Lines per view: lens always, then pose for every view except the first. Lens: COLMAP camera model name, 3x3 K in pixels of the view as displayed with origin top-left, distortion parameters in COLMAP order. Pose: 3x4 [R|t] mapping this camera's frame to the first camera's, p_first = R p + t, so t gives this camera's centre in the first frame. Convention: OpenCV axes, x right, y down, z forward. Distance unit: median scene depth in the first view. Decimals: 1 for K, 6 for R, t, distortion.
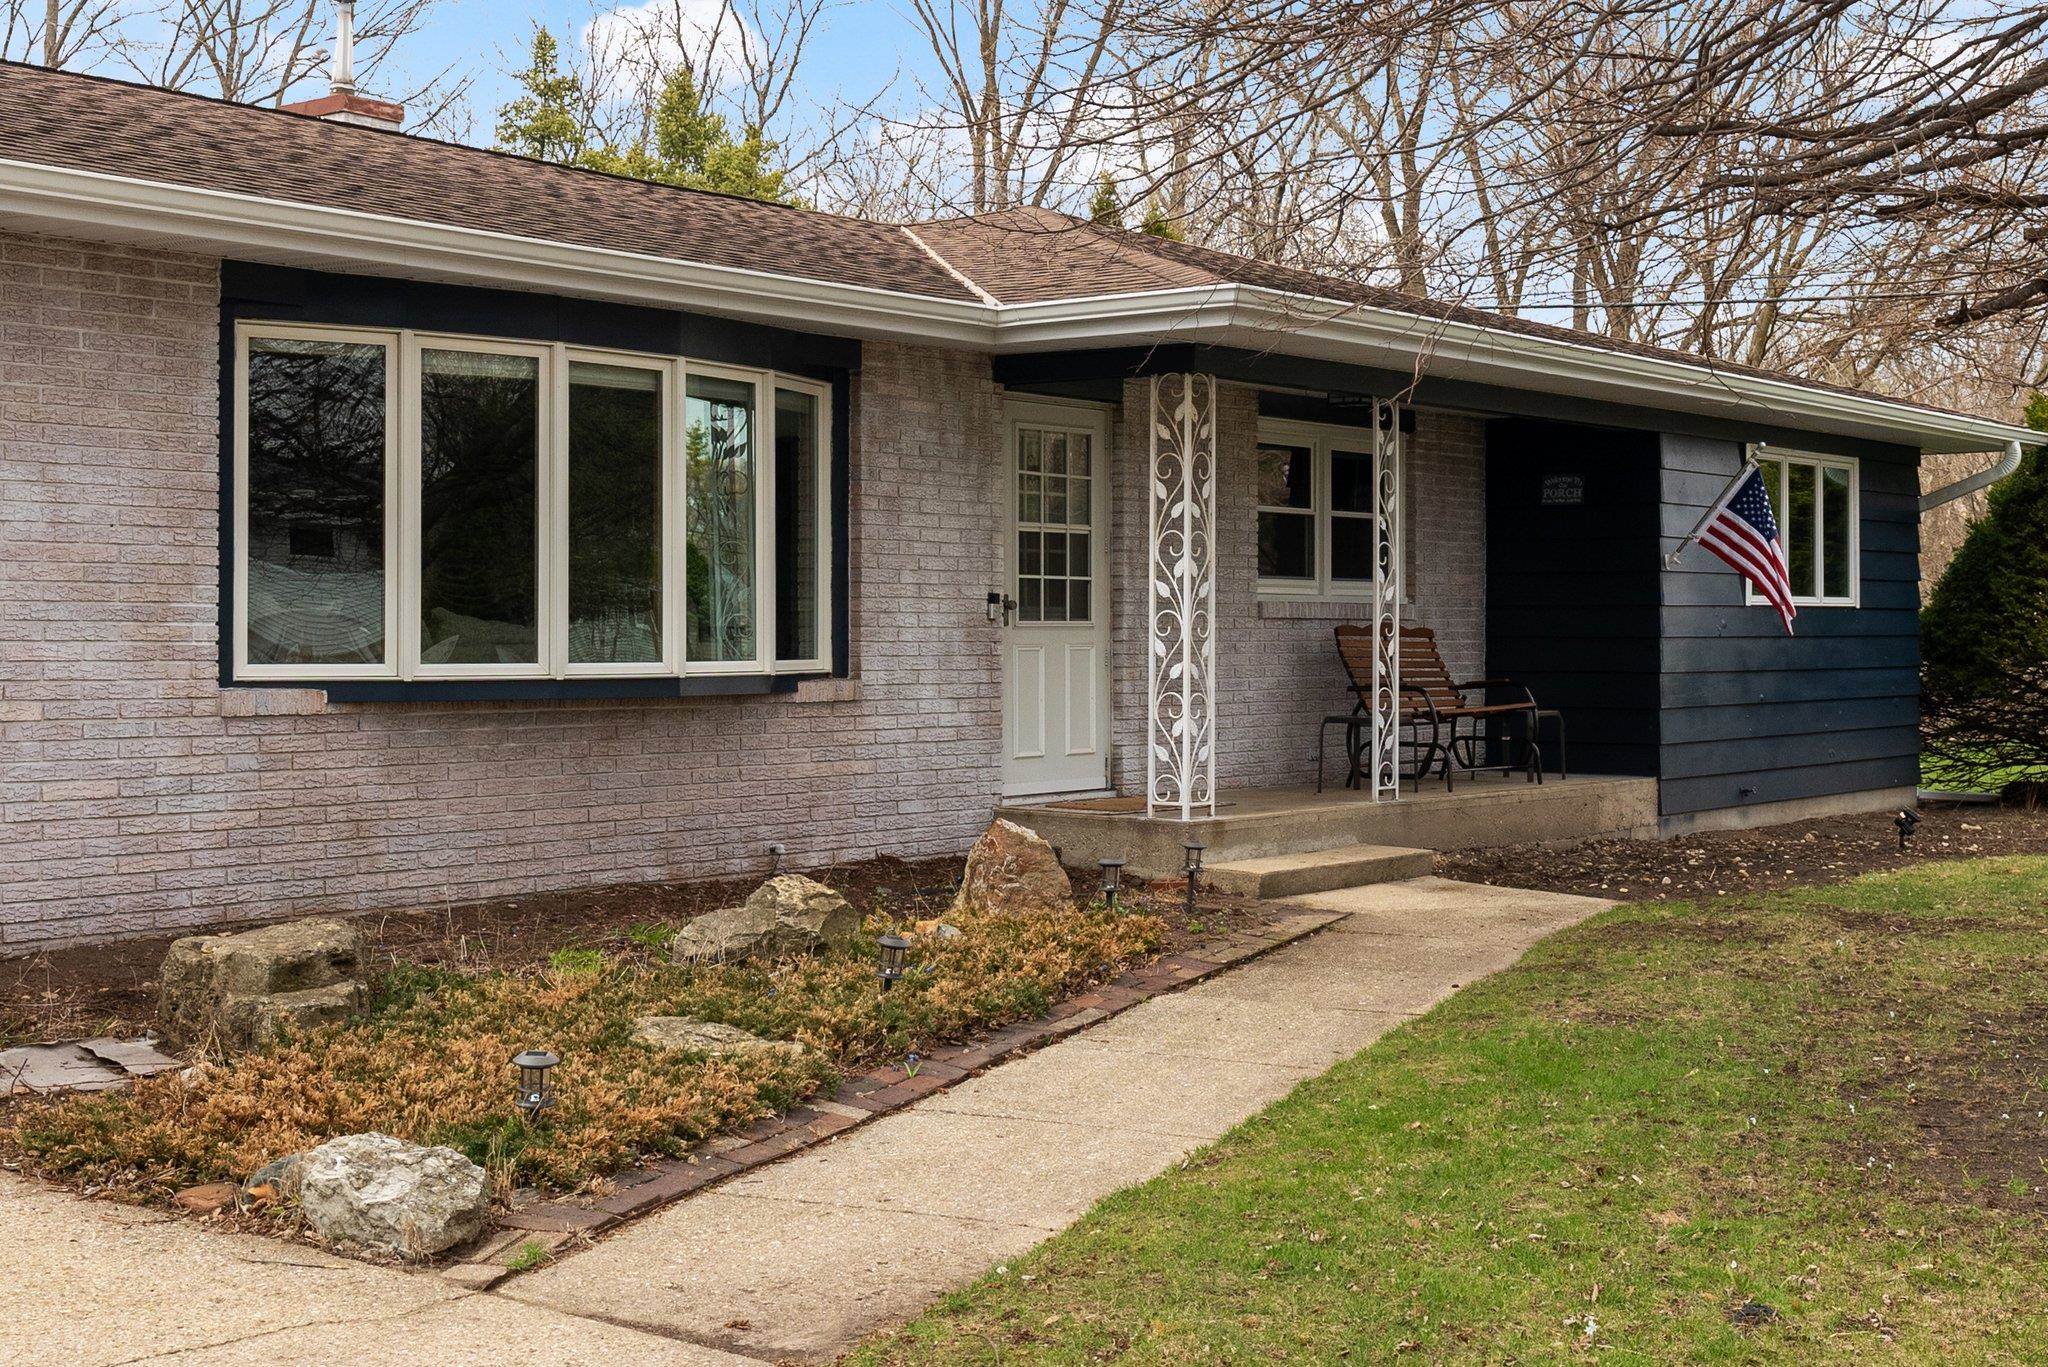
lens RADIAL K [[2645.3, 0, 1017.7], [0, 2645.3, 641.0], [0, 0, 1]] dist [0.011226, 0.004372]
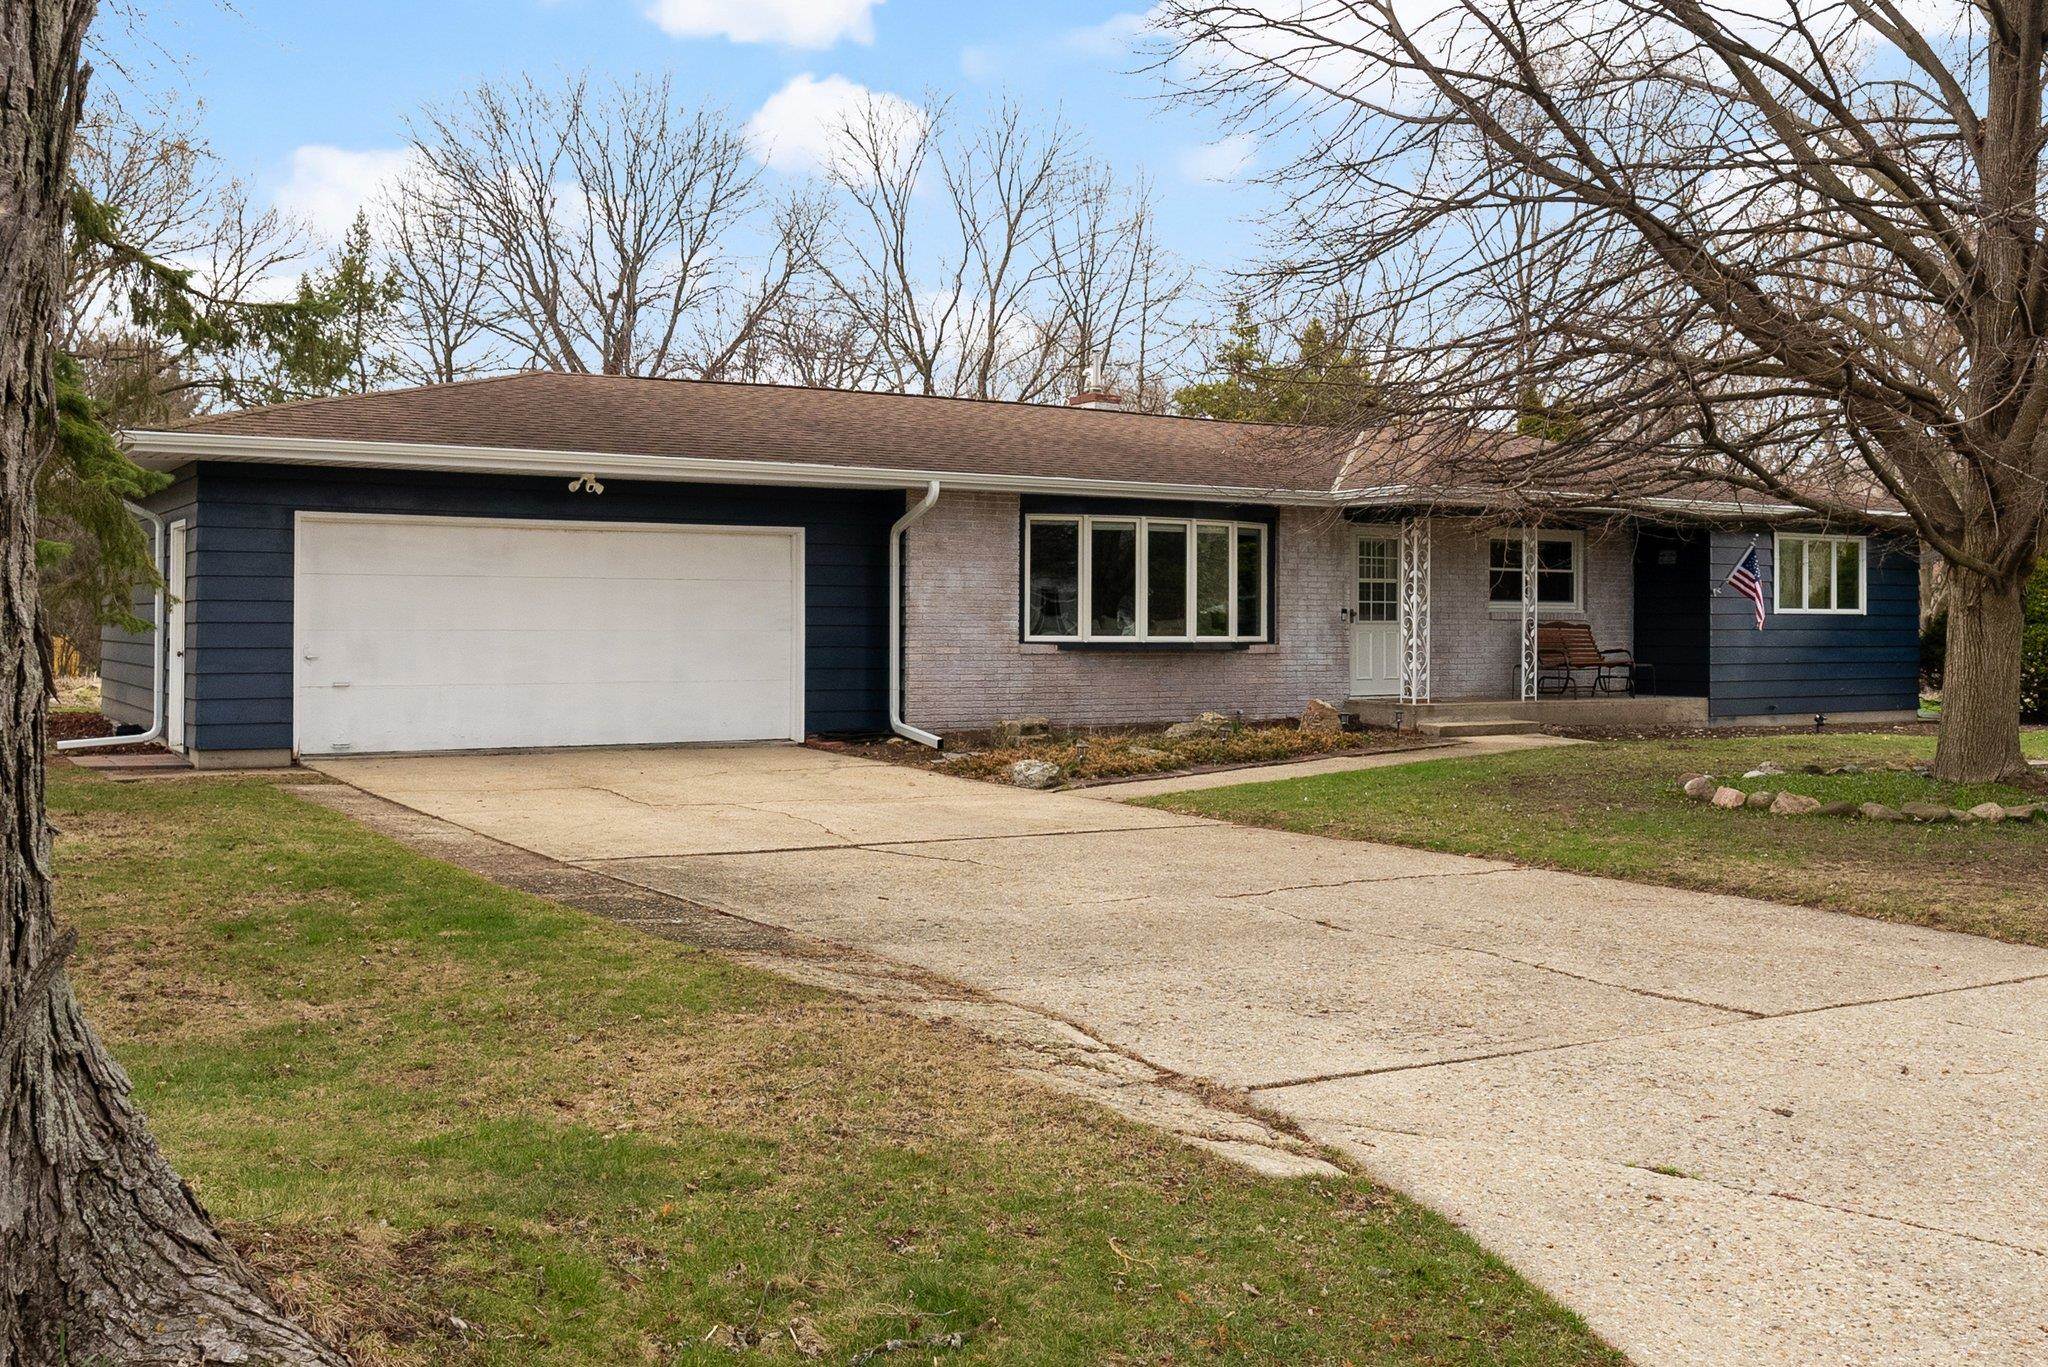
lens RADIAL K [[1909.5, 0, 1024.0], [0, 1909.5, 683.5], [0, 0, 1]] dist [-0.002963, 0.000757]
pose [[0.940636, 0.012211, -0.339198, 0.315301], [-0.003781, 0.999668, 0.025501, 0.006309], [0.339396, -0.022705, 0.940369, -0.732998]]
